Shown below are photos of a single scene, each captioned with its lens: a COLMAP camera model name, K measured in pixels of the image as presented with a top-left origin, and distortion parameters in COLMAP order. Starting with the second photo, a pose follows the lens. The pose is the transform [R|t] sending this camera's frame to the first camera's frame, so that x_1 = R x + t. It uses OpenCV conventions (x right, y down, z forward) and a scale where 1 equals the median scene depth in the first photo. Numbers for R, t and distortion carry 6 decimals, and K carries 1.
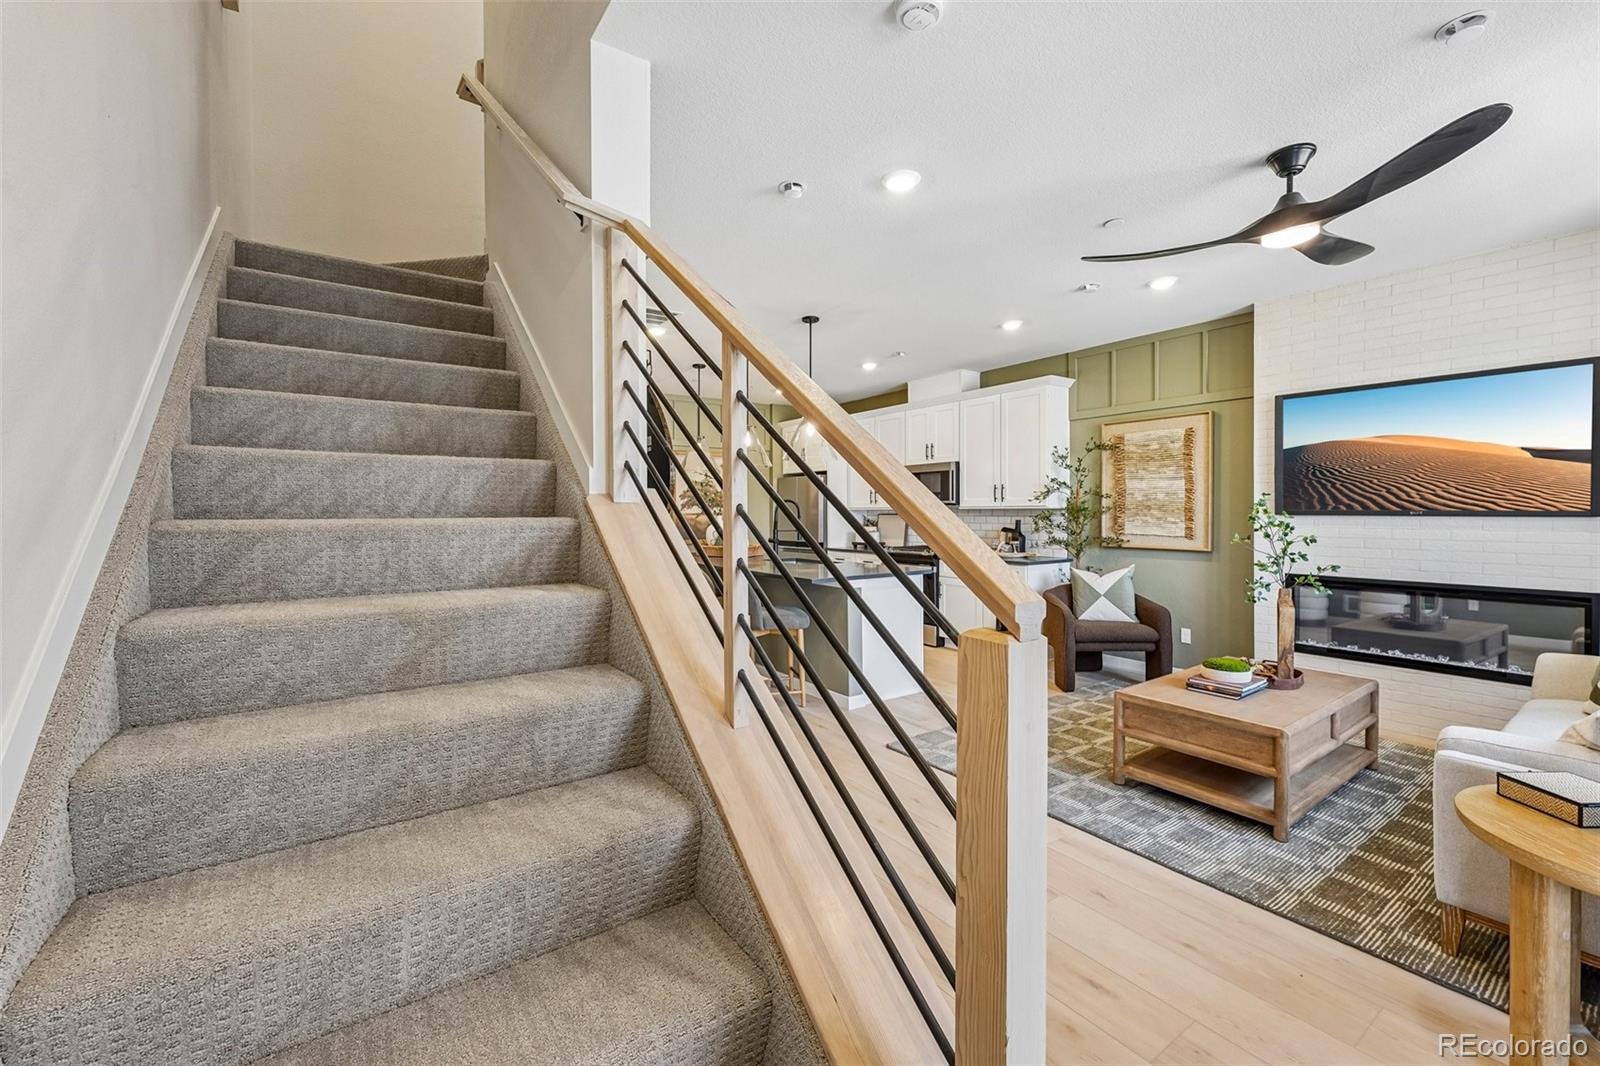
lens RADIAL K [[651.9, 0, 792.9], [0, 651.9, 517.5], [0, 0, 1]] dist [-0.000172, -0.000048]
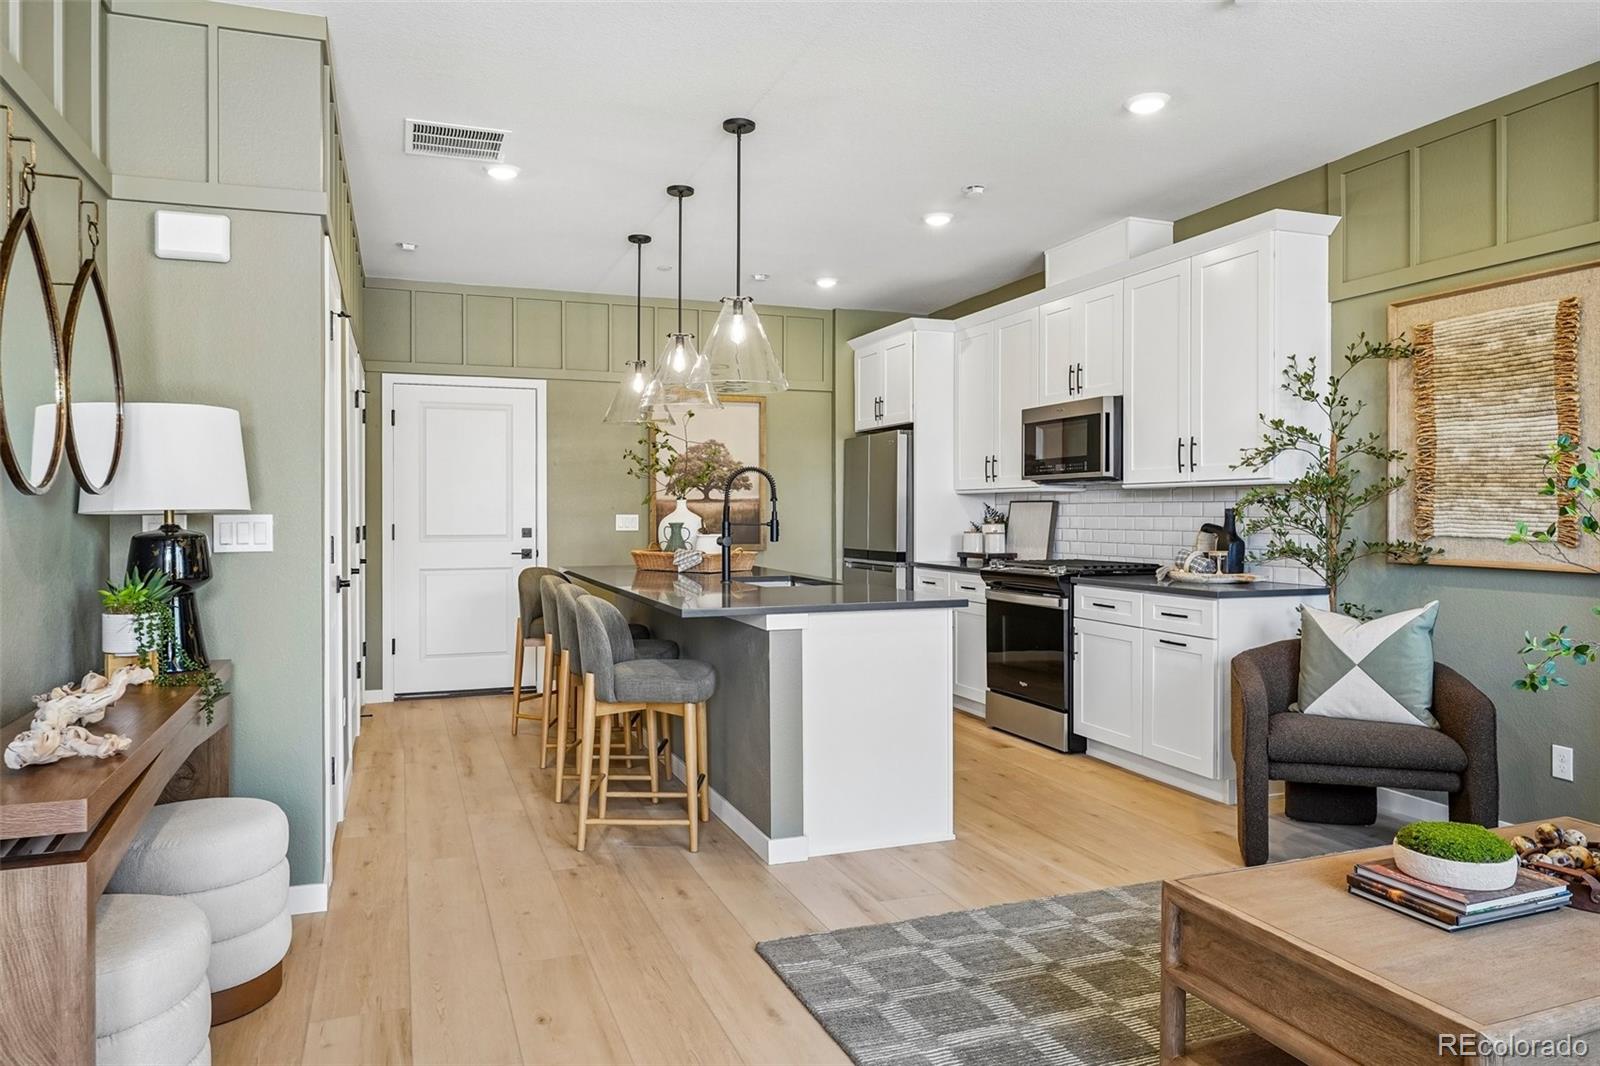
lens RADIAL K [[1060.4, 0, 792.3], [0, 1060.4, 515.8], [0, 0, 1]] dist [0.000858, -0.002082]
pose [[0.969882, 0.005728, -0.243506, 0.244901], [-0.007014, 0.999966, -0.004414, 0.016986], [0.243473, 0.005990, 0.969889, 0.148622]]
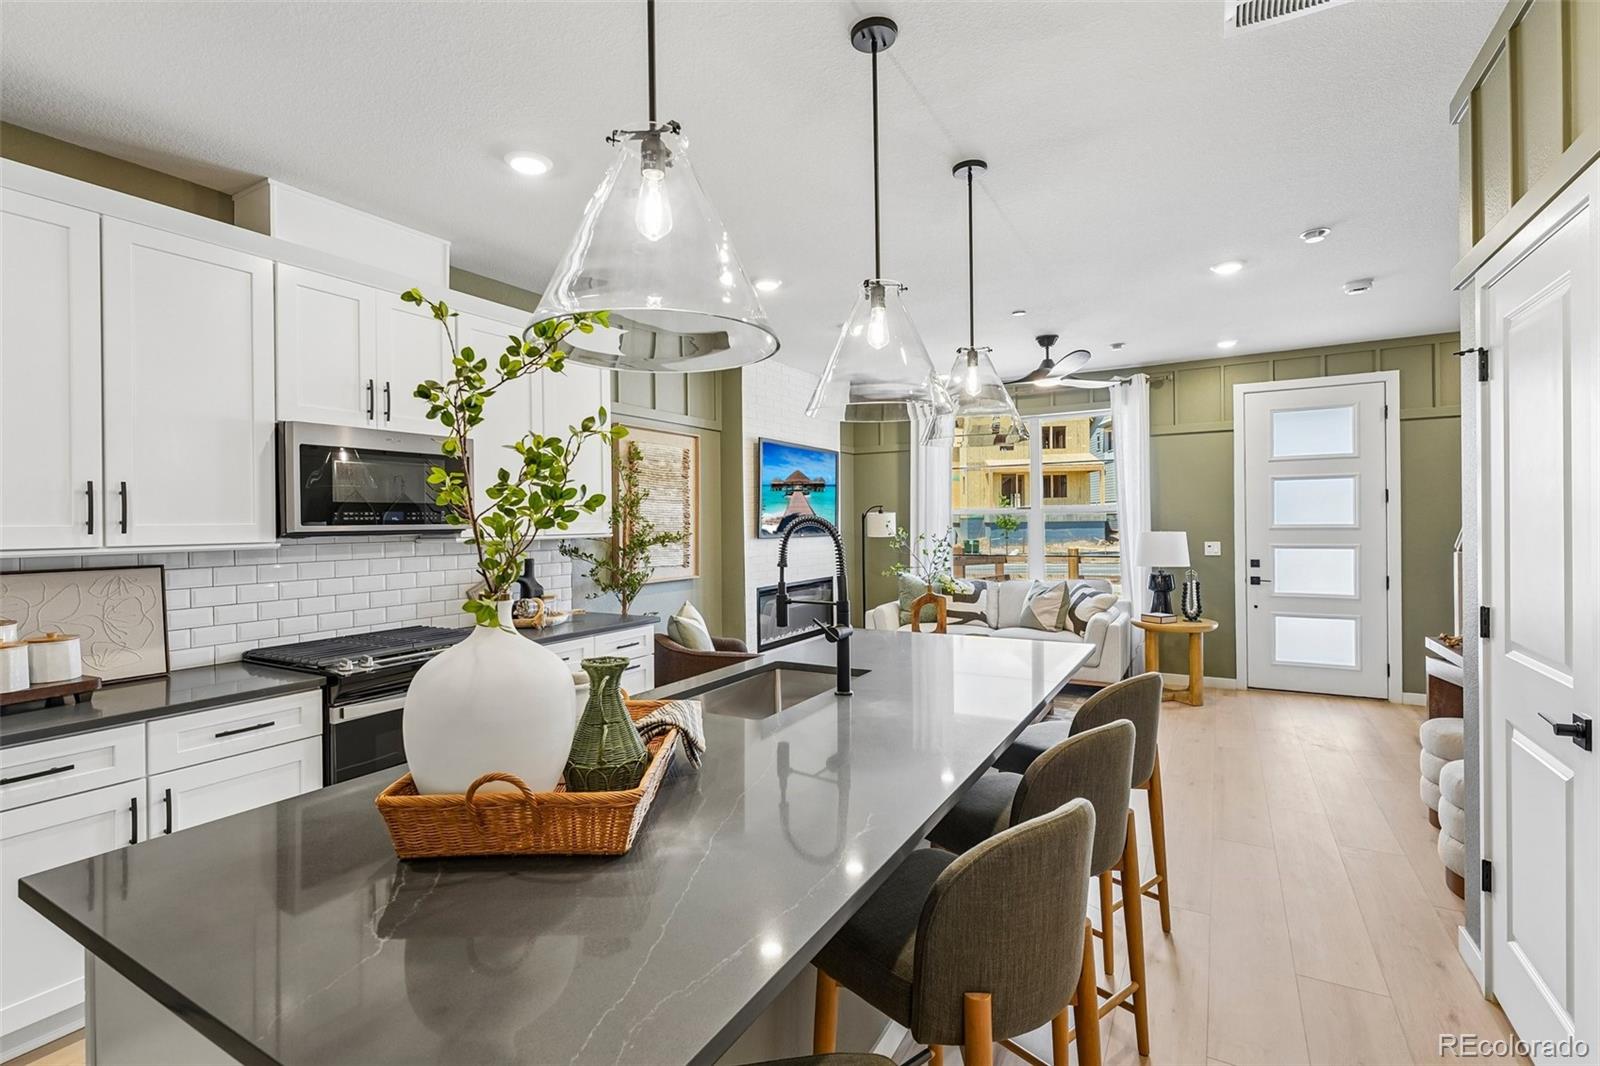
lens RADIAL K [[733.0, 0, 789.3], [0, 733.0, 525.9], [0, 0, 1]] dist [-0.000072, -0.000065]
pose [[-0.423433, 0.007089, 0.905900, -0.376450], [0.026065, 0.999651, 0.004361, -0.024827], [-0.905552, 0.025459, -0.423470, 1.196461]]
